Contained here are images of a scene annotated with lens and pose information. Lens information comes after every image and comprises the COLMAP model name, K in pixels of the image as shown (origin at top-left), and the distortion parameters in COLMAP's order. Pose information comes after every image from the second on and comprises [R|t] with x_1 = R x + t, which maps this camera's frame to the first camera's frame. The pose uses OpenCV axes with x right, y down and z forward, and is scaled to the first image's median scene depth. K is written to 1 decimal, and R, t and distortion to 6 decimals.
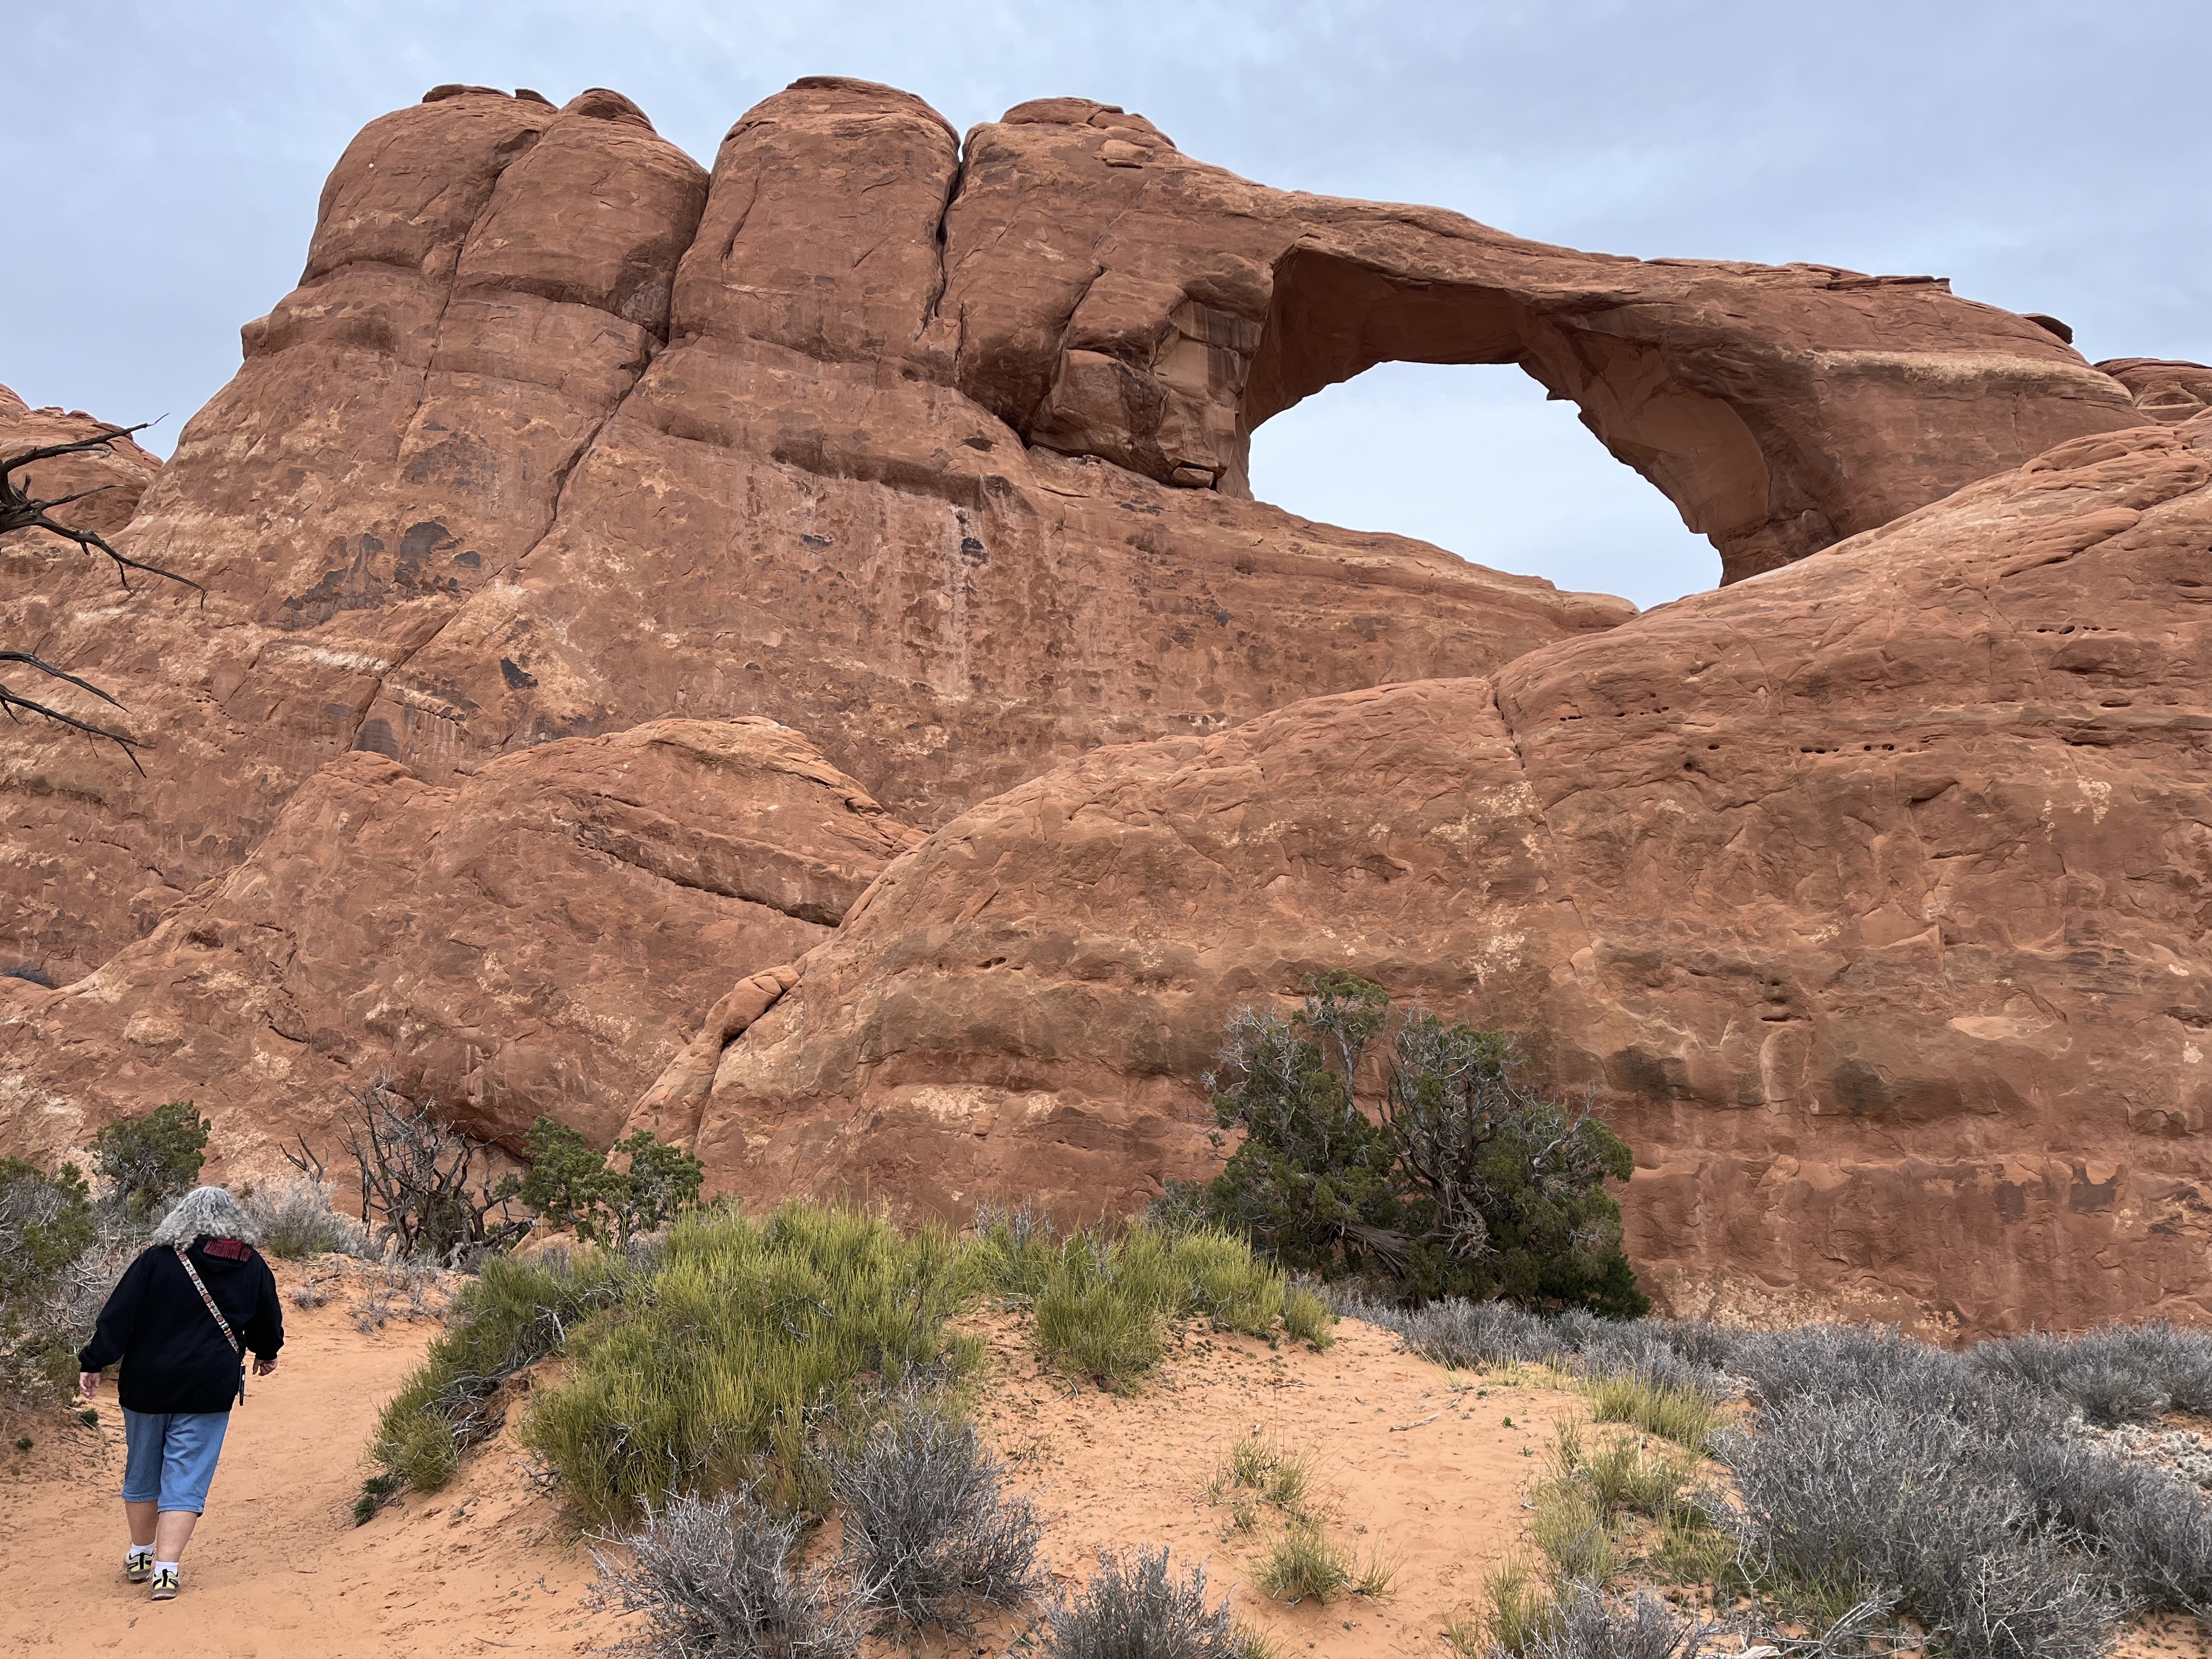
lens RADIAL K [[1655.8, 0, 1105.7], [0, 1655.8, 846.2], [0, 0, 1]] dist [0.066105, -0.063130]
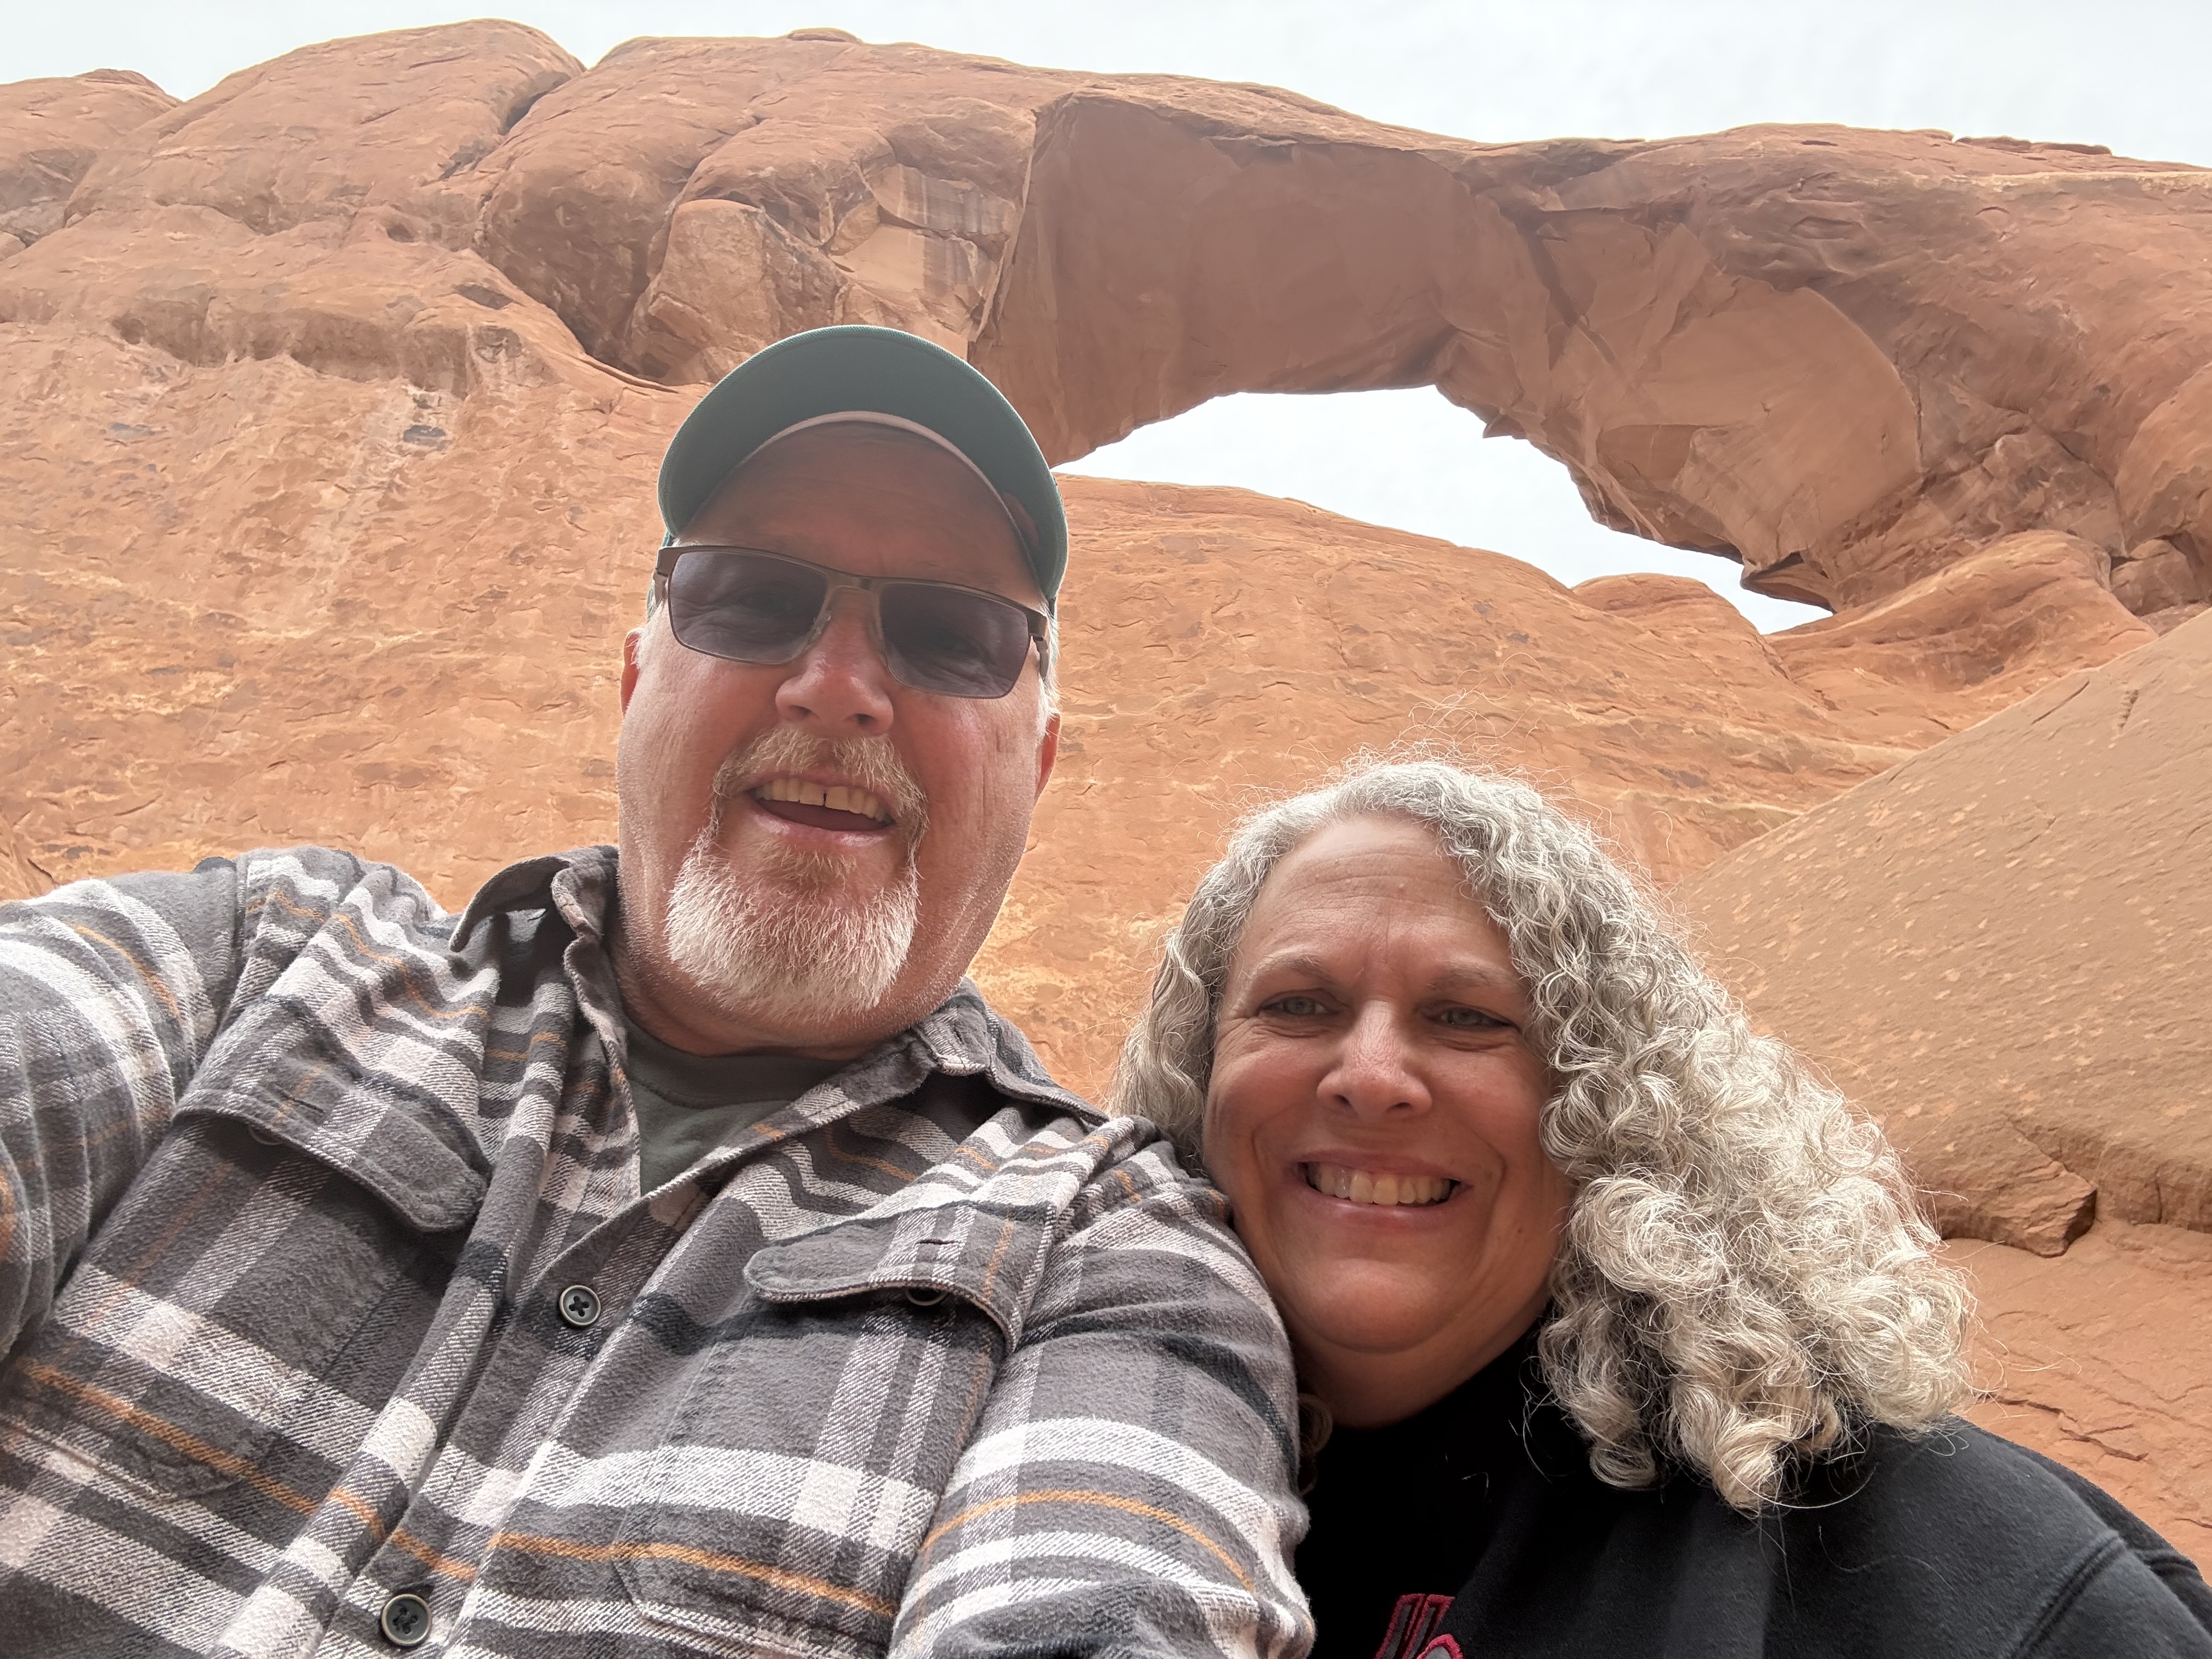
lens RADIAL K [[1559.5, 0, 1089.6], [0, 1559.5, 845.3], [0, 0, 1]] dist [0.071121, -0.106099]
pose [[0.996876, 0.059227, 0.052245, 0.108598], [-0.030271, 0.897538, -0.439897, 0.144851], [-0.072946, 0.436942, 0.896527, 0.621249]]
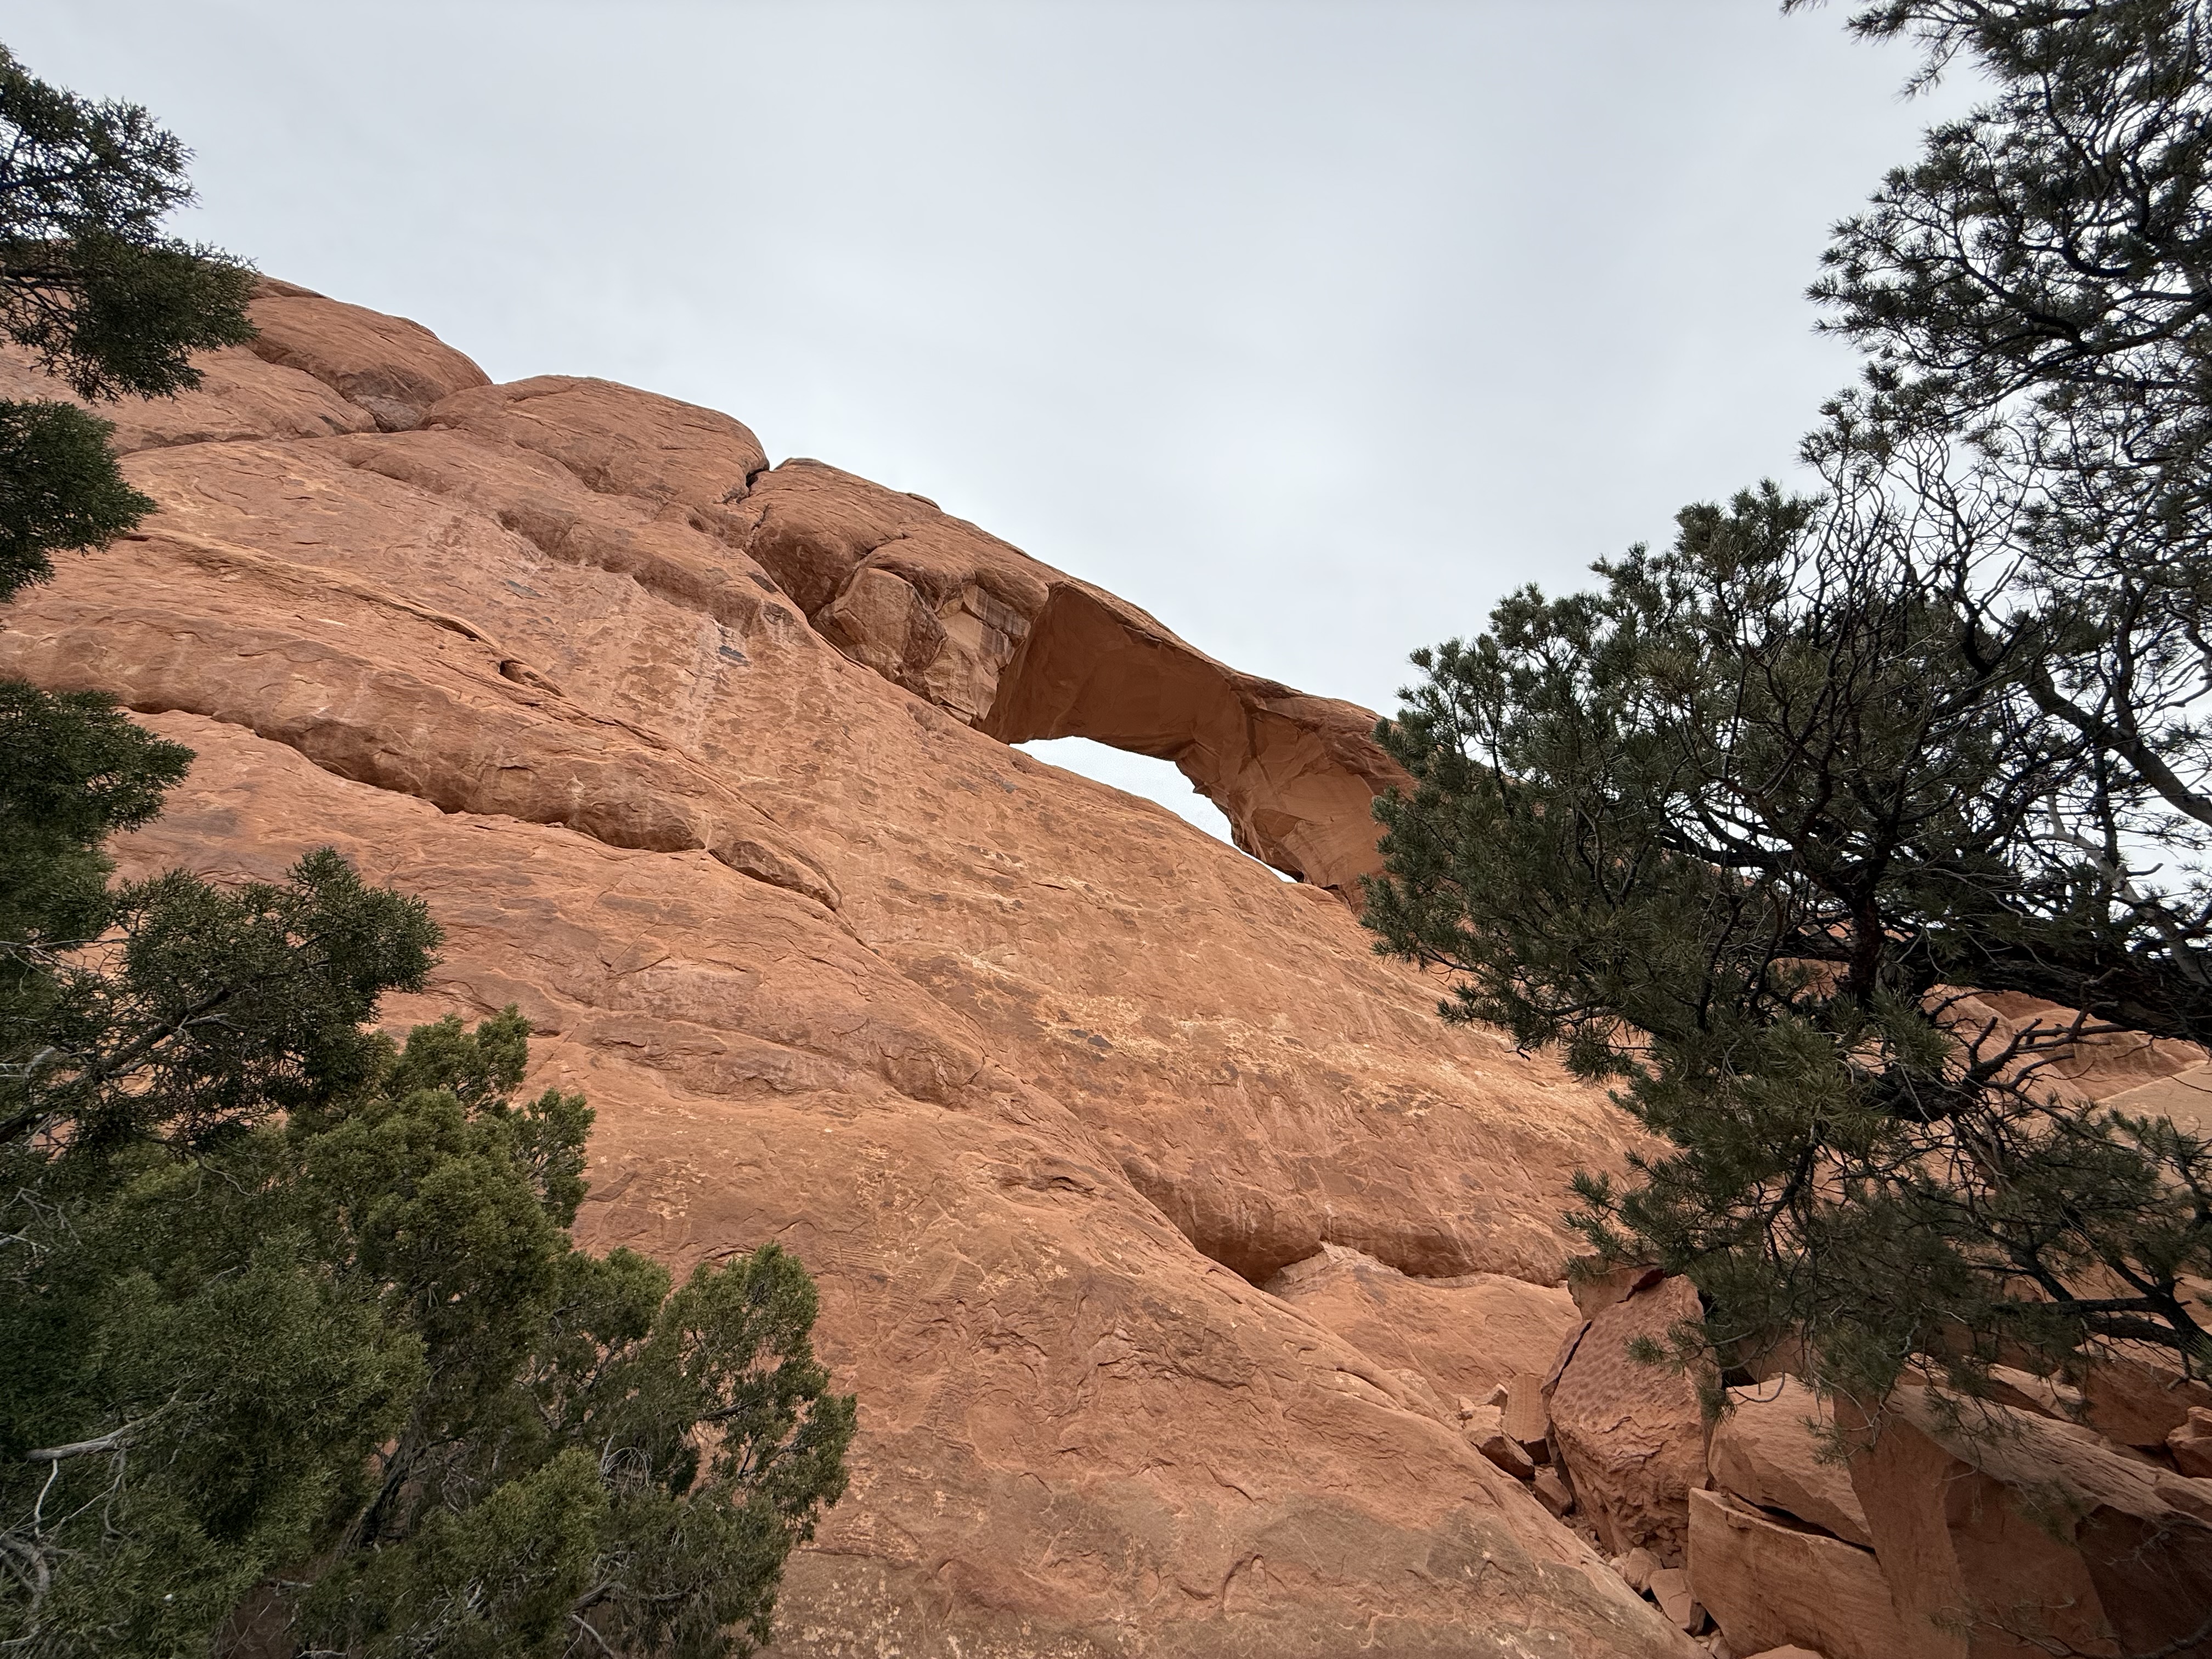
lens RADIAL K [[876.9, 0, 1103.0], [0, 876.9, 830.8], [0, 0, 1]] dist [0.000282, -0.000062]
pose [[0.856595, 0.293432, 0.424431, -0.084017], [-0.000471, 0.823003, -0.568036, 0.159629], [-0.515988, 0.486377, 0.705119, 0.640076]]
